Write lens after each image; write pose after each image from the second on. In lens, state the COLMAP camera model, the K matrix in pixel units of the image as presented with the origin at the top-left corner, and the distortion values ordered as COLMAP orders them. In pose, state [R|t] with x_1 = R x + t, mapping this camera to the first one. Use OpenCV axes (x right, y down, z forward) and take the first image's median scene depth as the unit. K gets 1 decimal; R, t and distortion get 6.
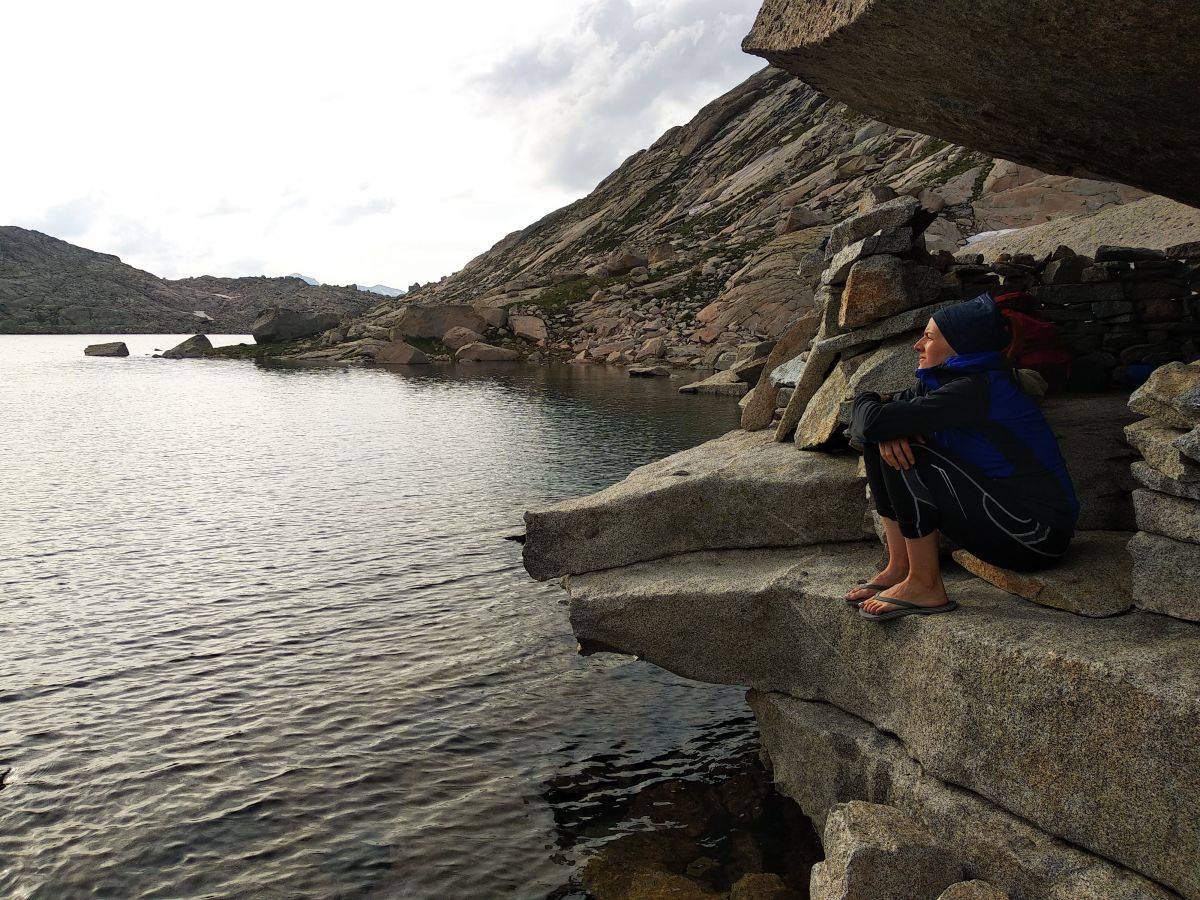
lens RADIAL K [[938.8, 0, 591.7], [0, 938.8, 445.2], [0, 0, 1]] dist [0.087084, -0.133811]
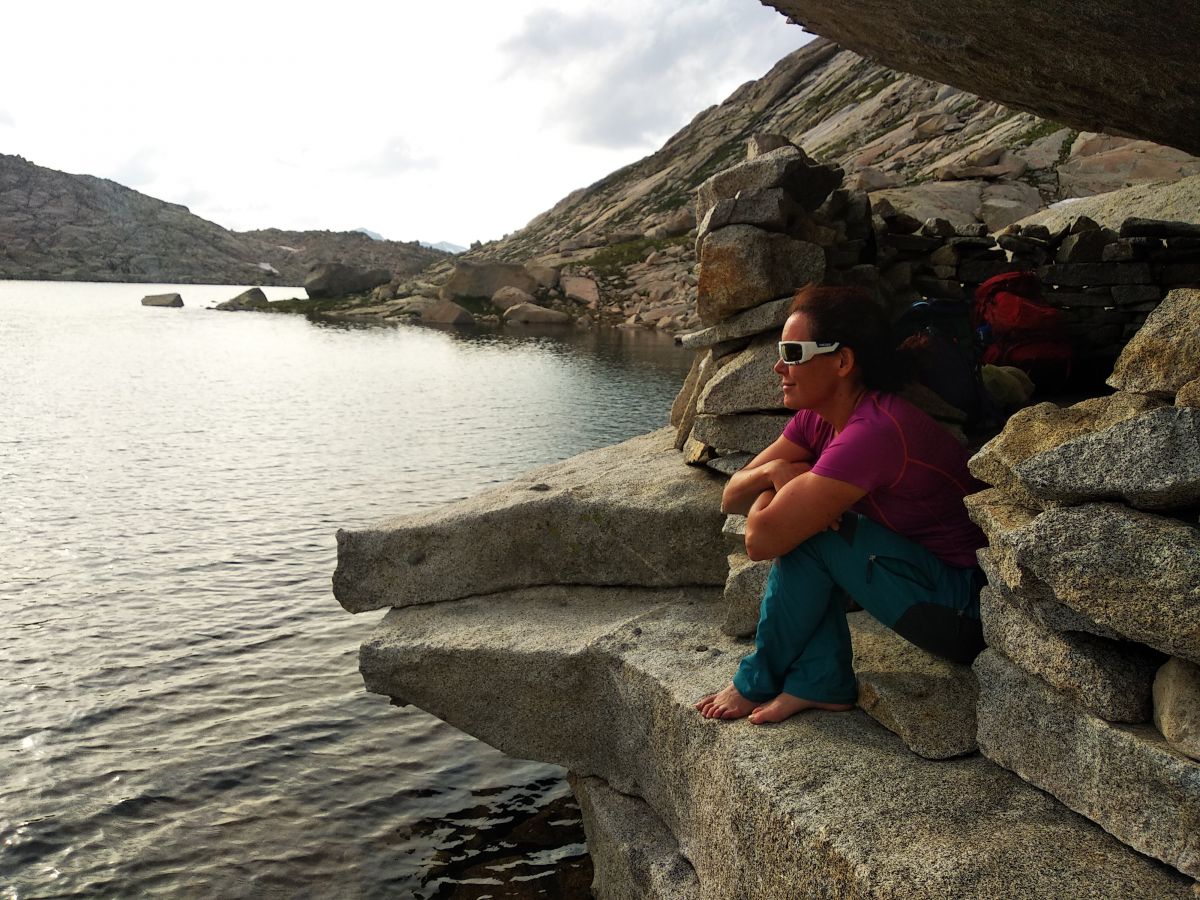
lens RADIAL K [[945.0, 0, 590.4], [0, 945.0, 467.7], [0, 0, 1]] dist [0.070945, -0.099320]
pose [[0.997283, 0.038213, -0.062977, 0.011051], [-0.034254, 0.997439, 0.062783, -0.002374], [0.065215, -0.060455, 0.996038, 0.010340]]
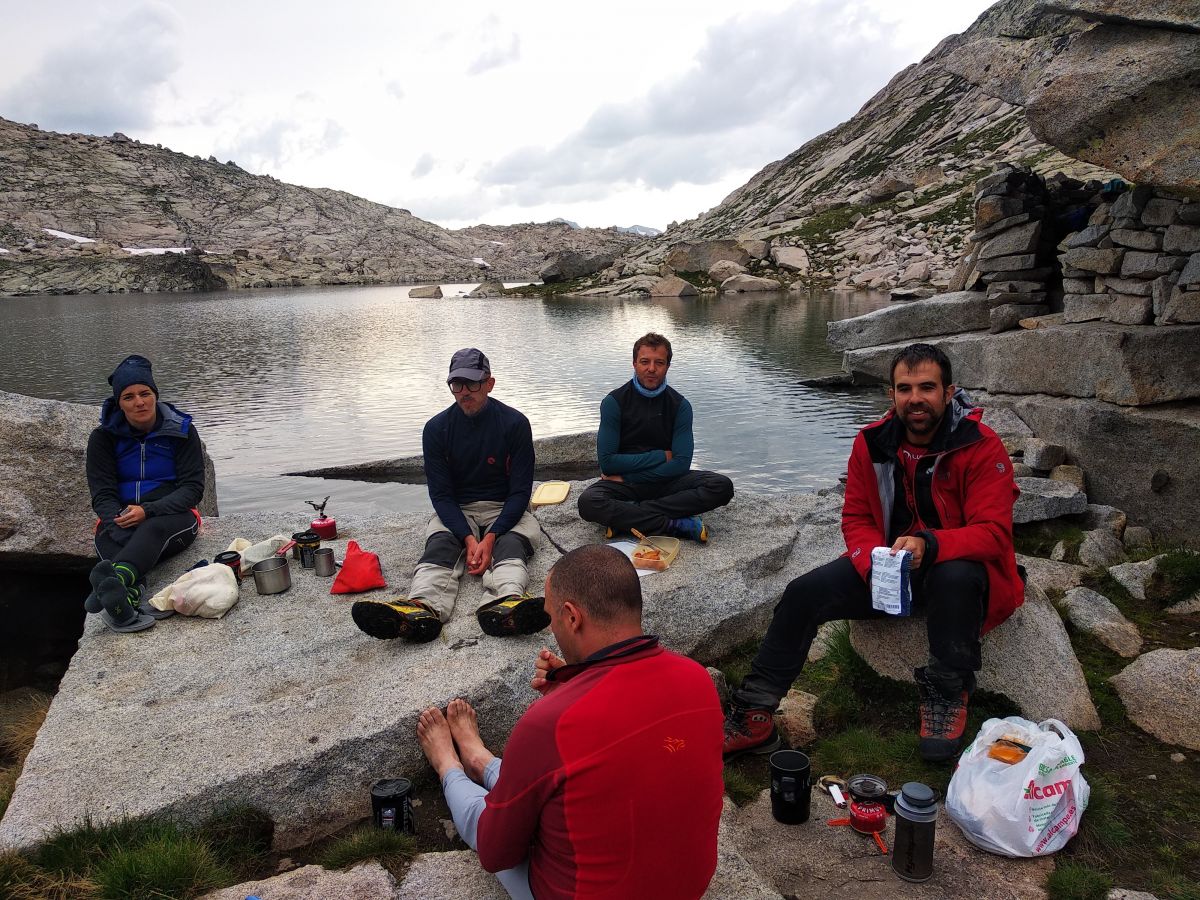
lens RADIAL K [[938.8, 0, 591.7], [0, 938.8, 445.2], [0, 0, 1]] dist [0.087084, -0.133811]
pose [[0.964579, 0.013108, -0.263469, -0.000971], [0.004153, 0.997886, 0.064851, 0.011729], [0.263763, -0.063649, 0.962485, -0.070792]]
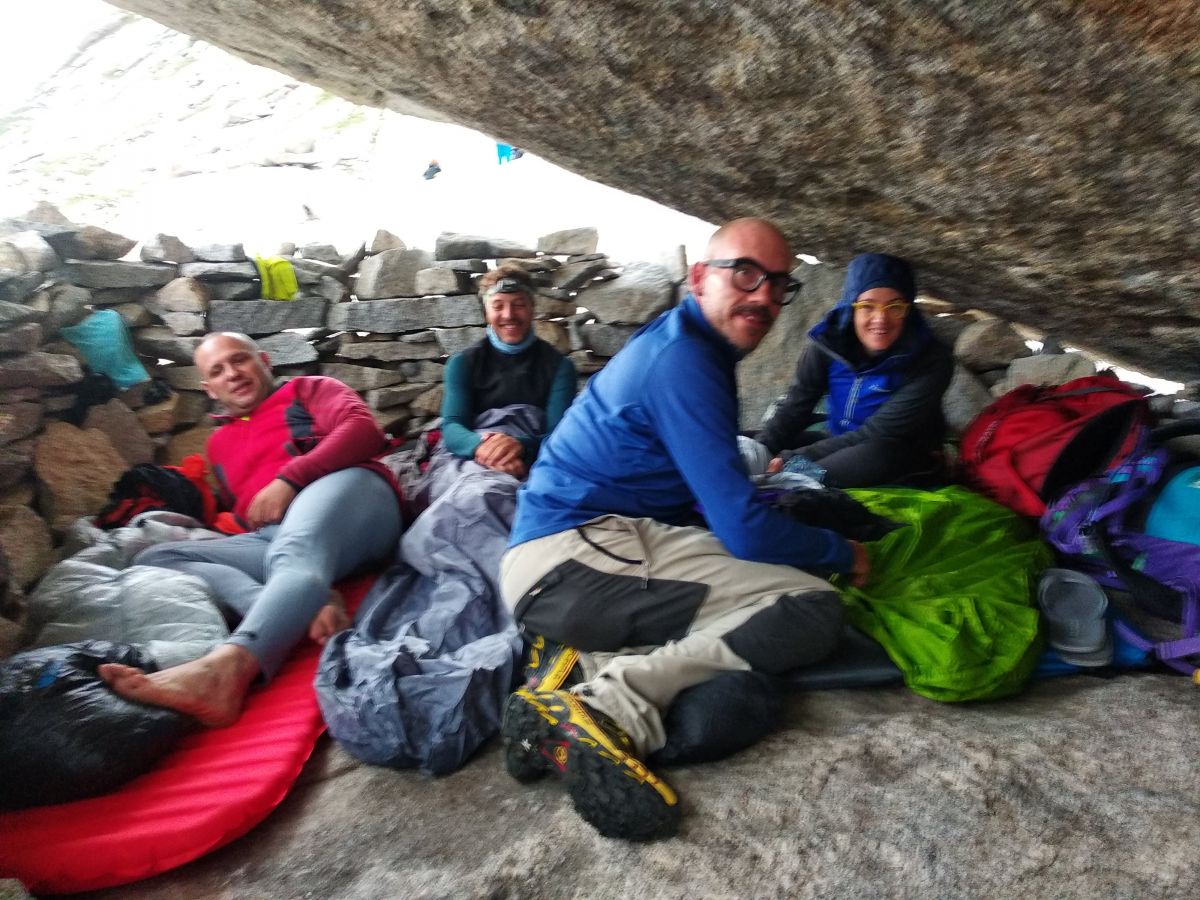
lens RADIAL K [[938.8, 0, 591.7], [0, 938.8, 445.2], [0, 0, 1]] dist [0.087084, -0.133811]
pose [[0.835773, -0.111952, 0.537541, 0.025301], [0.085130, 0.993576, 0.074568, -0.010225], [-0.542436, -0.016561, 0.839934, 0.040622]]
